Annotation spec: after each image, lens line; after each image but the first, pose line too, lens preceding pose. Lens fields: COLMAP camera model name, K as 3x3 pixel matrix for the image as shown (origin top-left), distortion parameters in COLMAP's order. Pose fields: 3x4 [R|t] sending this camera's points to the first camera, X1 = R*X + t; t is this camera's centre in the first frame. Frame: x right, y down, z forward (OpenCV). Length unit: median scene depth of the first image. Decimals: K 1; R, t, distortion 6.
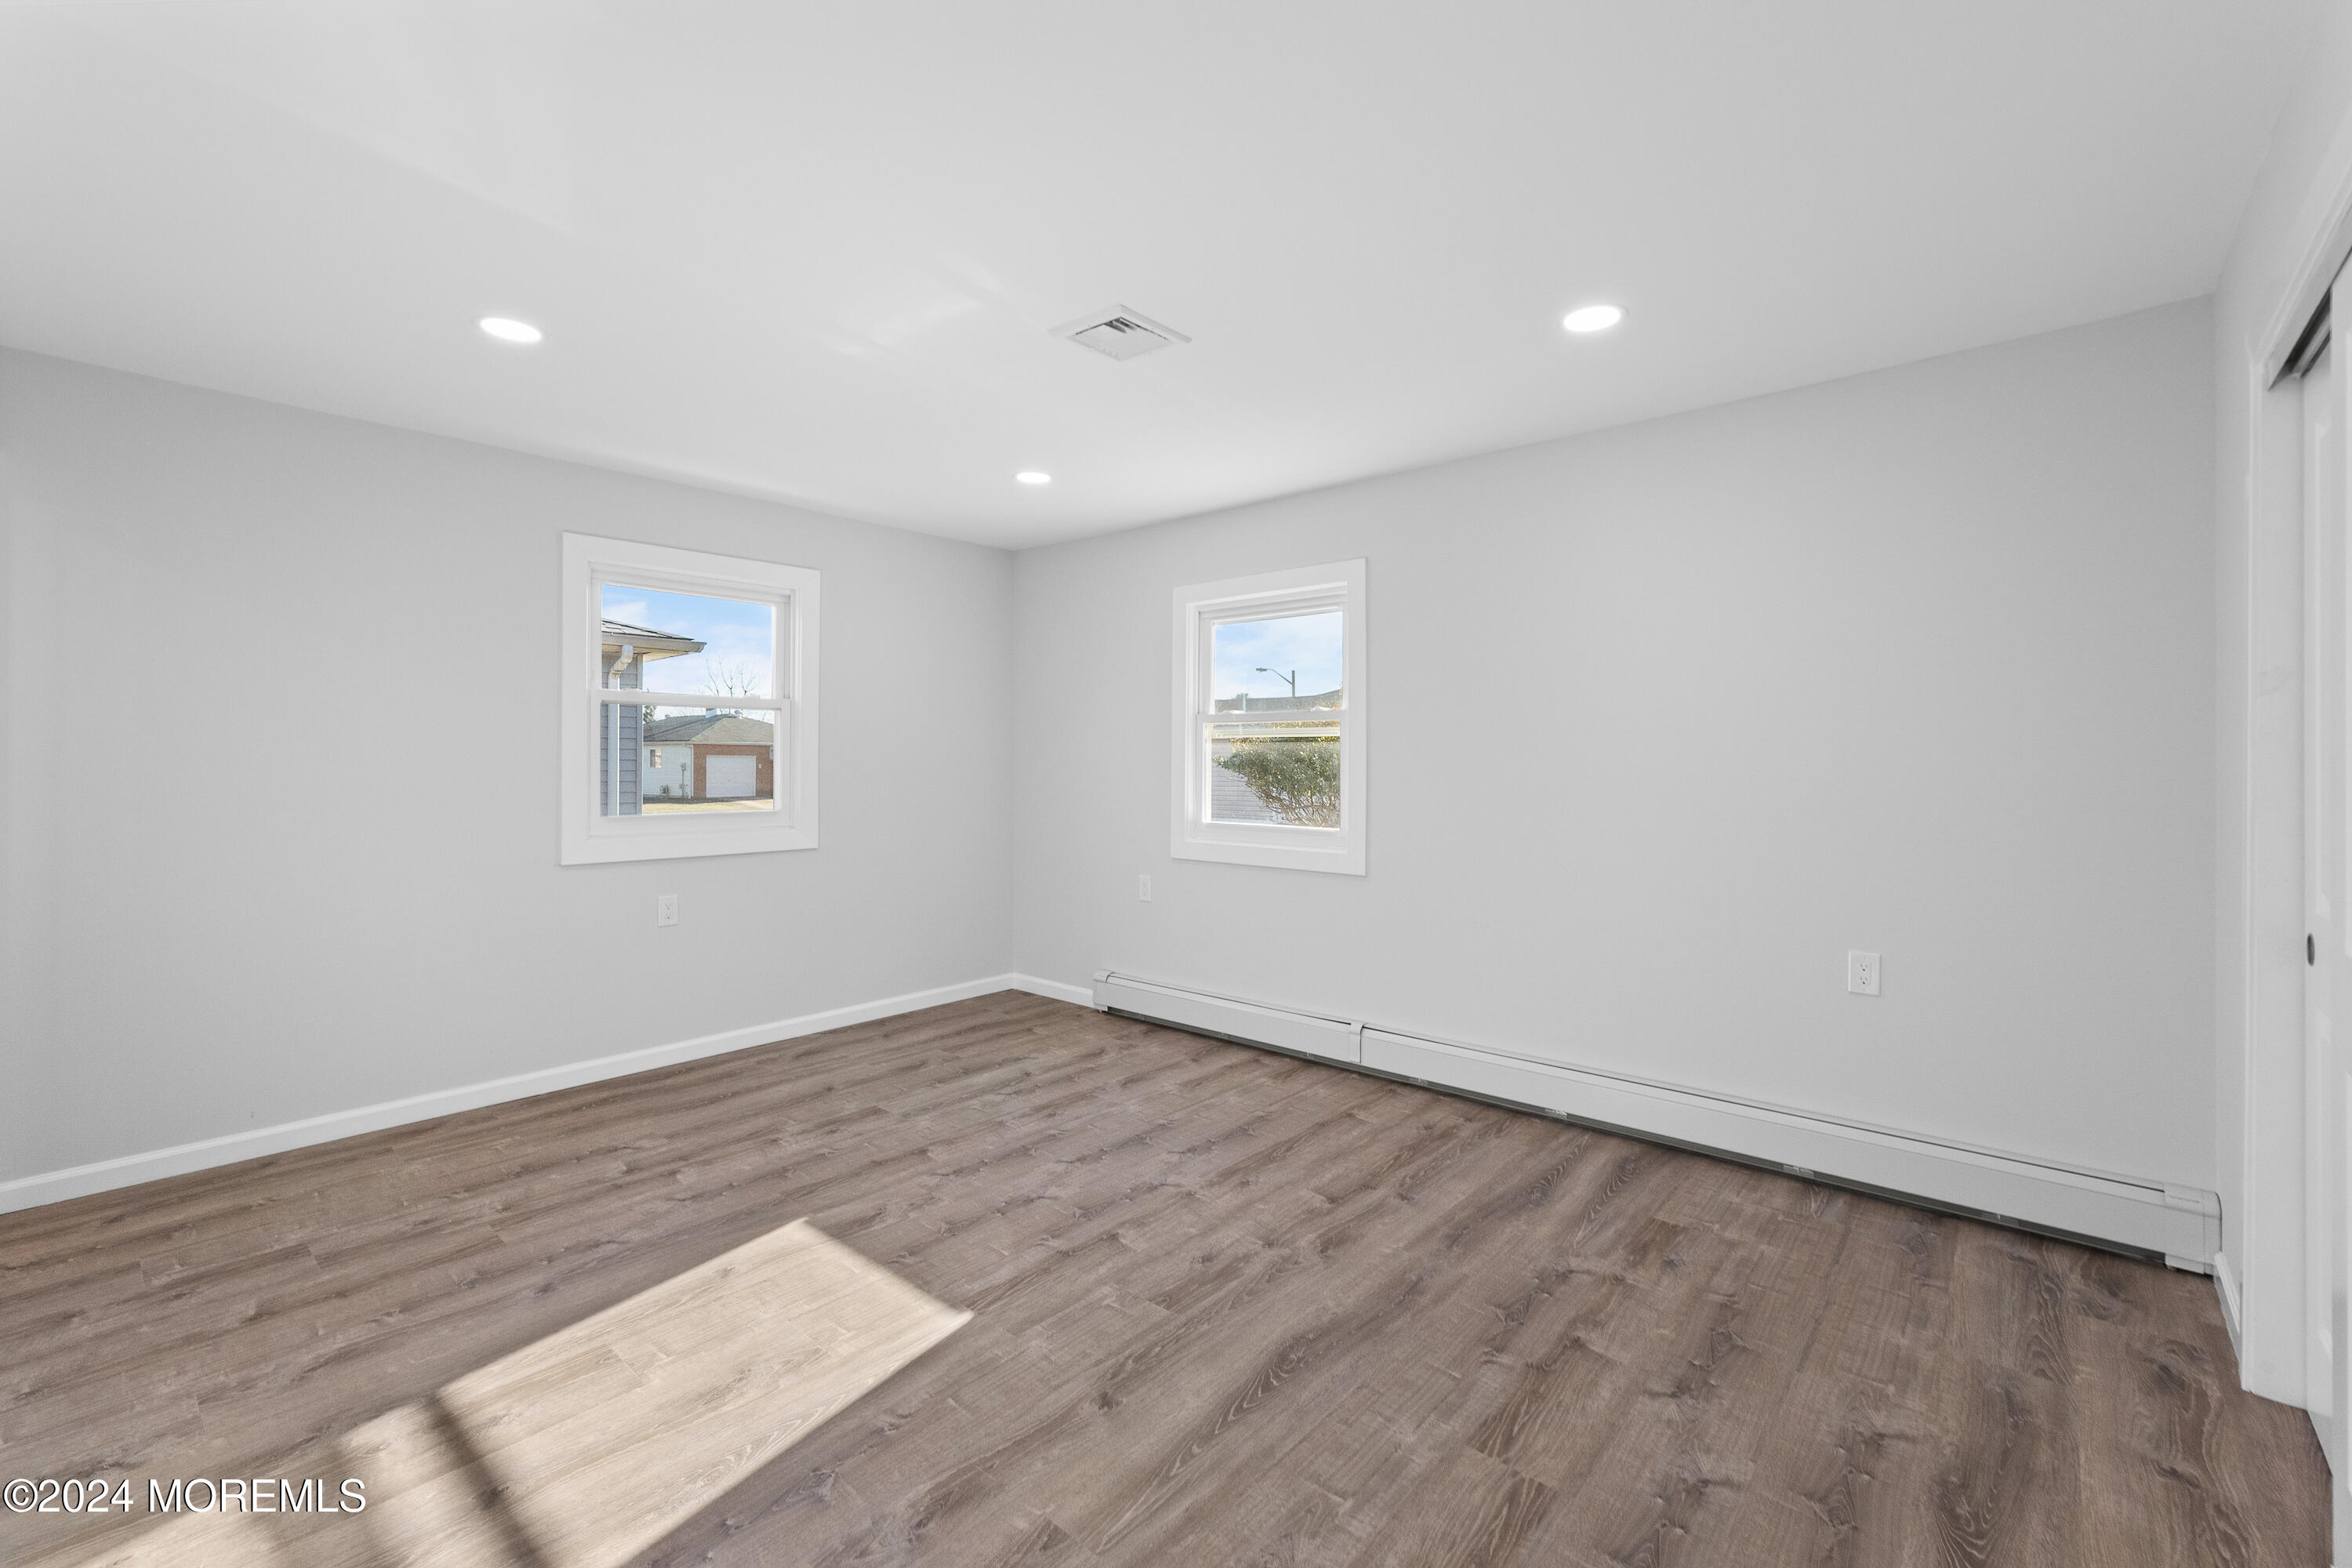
lens RADIAL K [[953.9, 0, 1176.0], [0, 953.9, 784.0], [0, 0, 1]] dist [-0.001499, 0.000190]
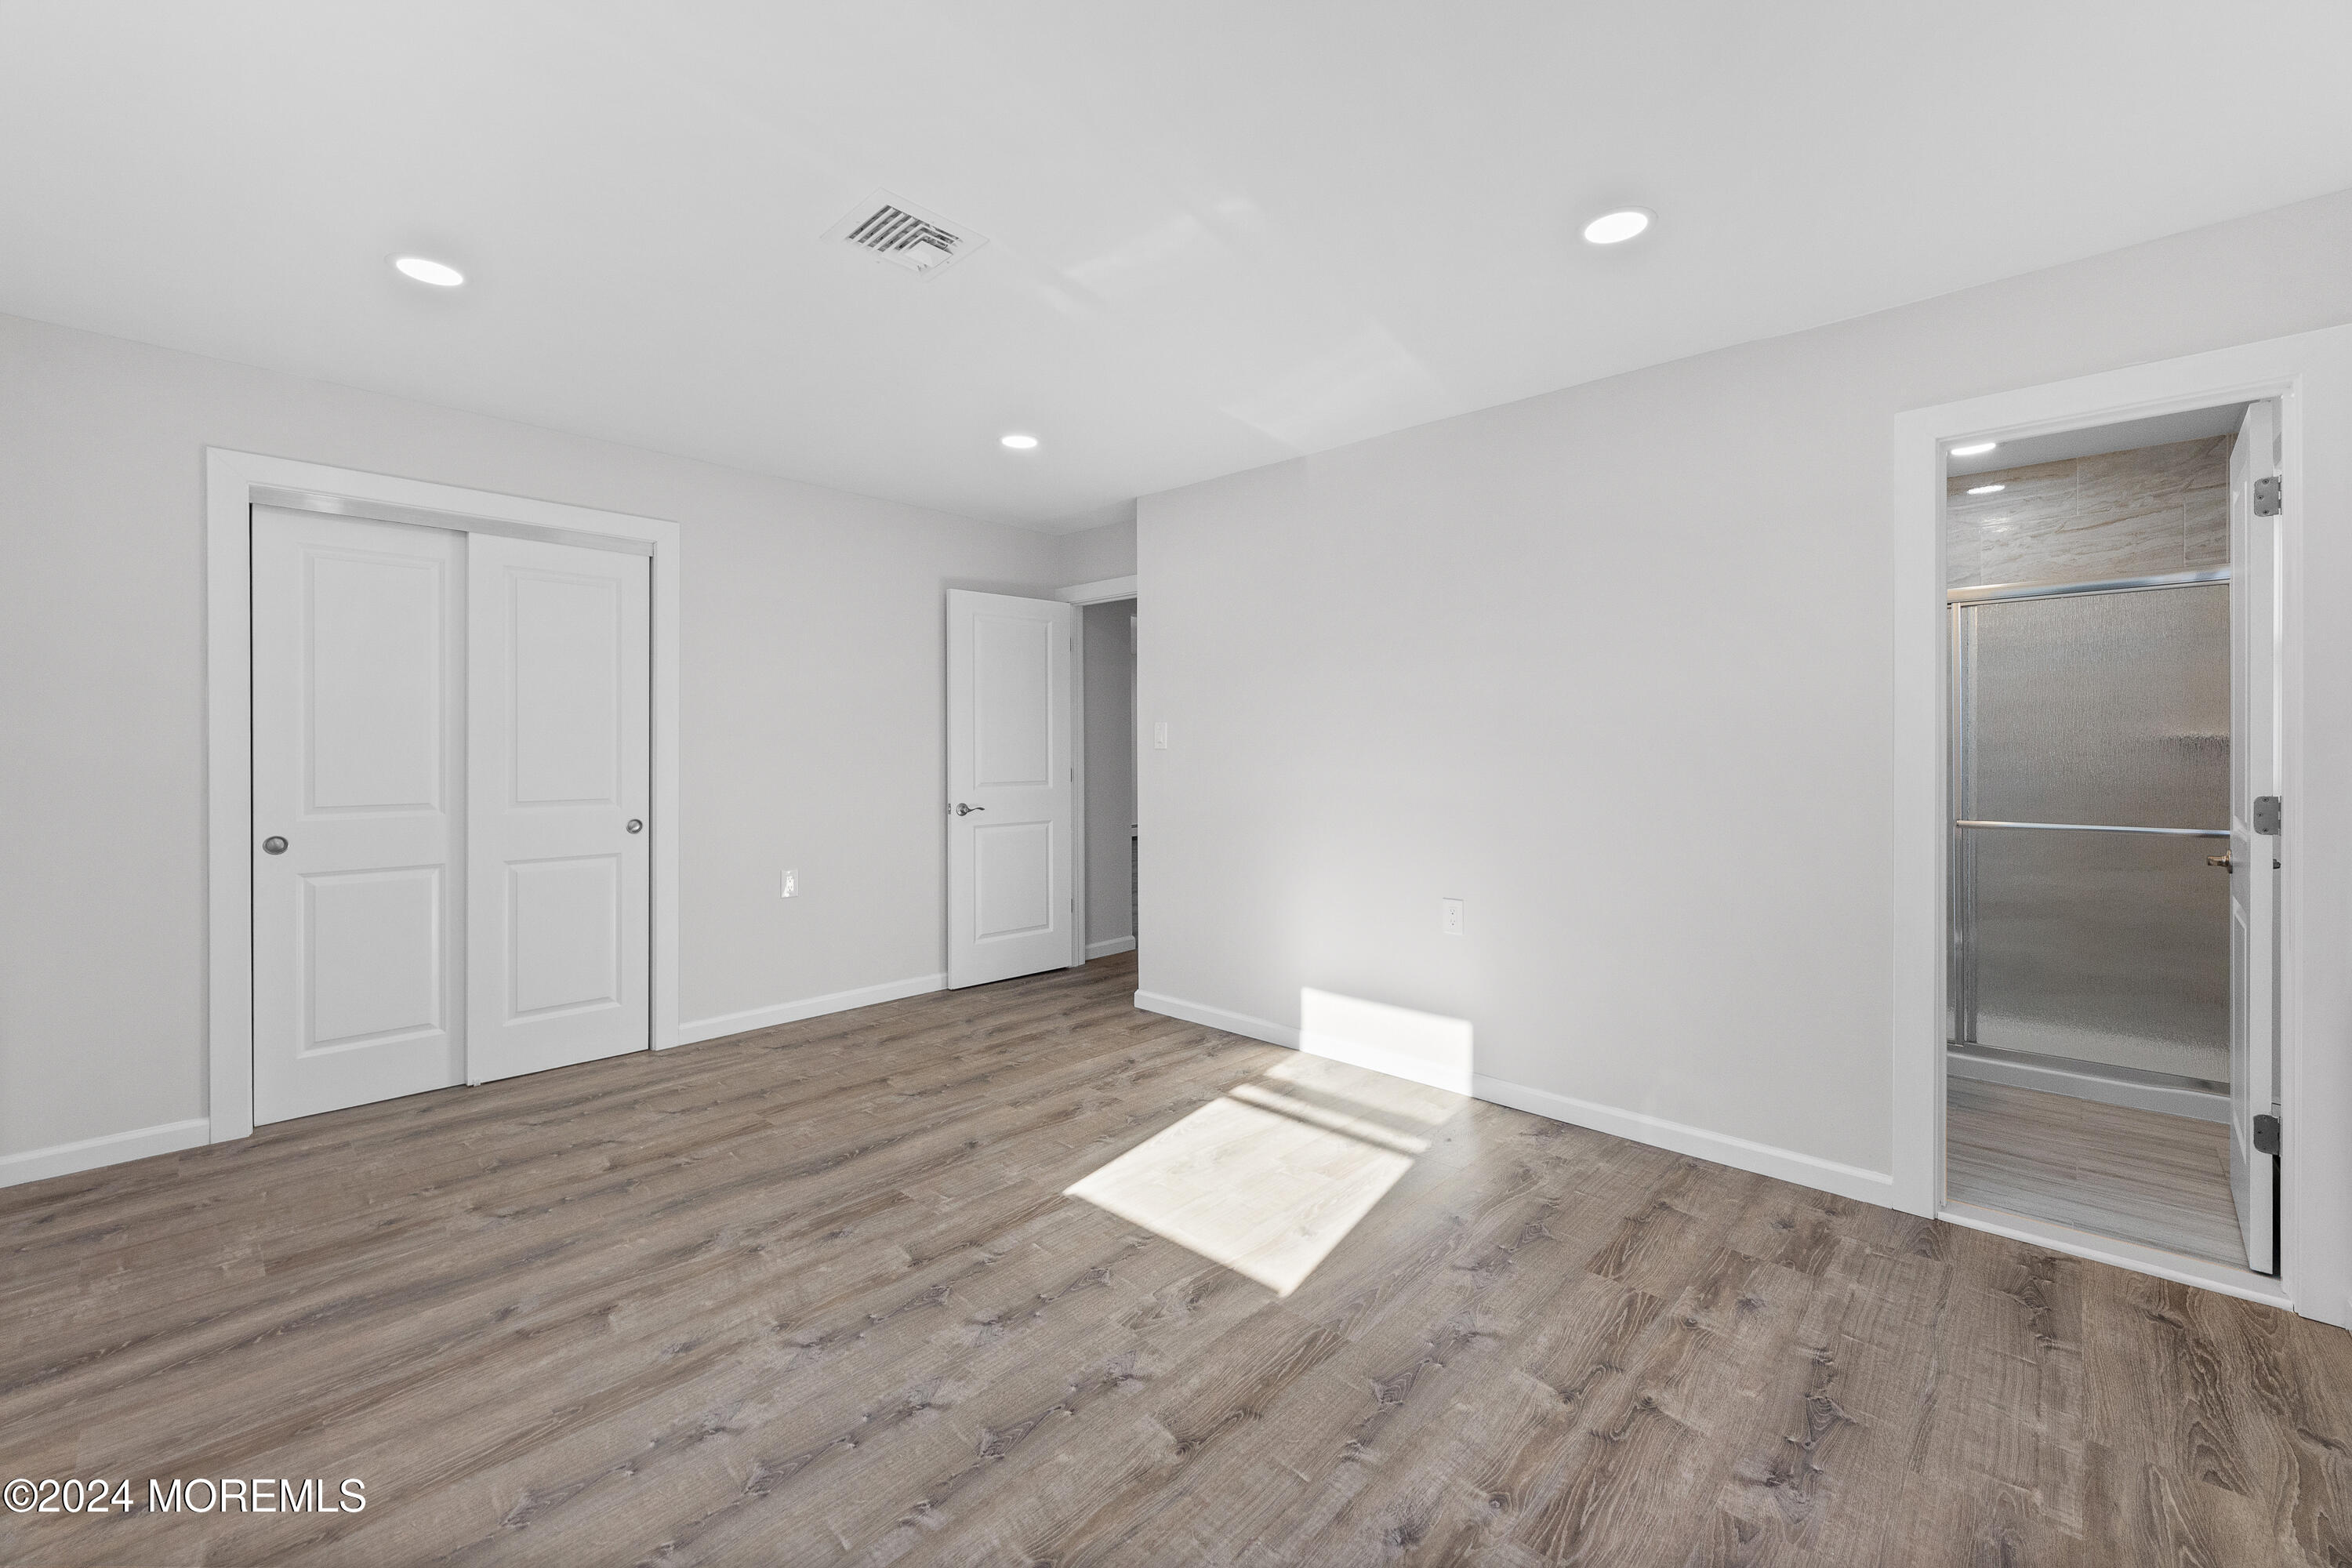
lens RADIAL K [[953.9, 0, 1176.0], [0, 953.9, 784.0], [0, 0, 1]] dist [-0.001499, 0.000190]
pose [[-0.999406, -0.004994, 0.034093, -0.354679], [-0.002890, 0.998102, 0.061509, -0.032565], [-0.034336, 0.061373, -0.997524, 1.947017]]
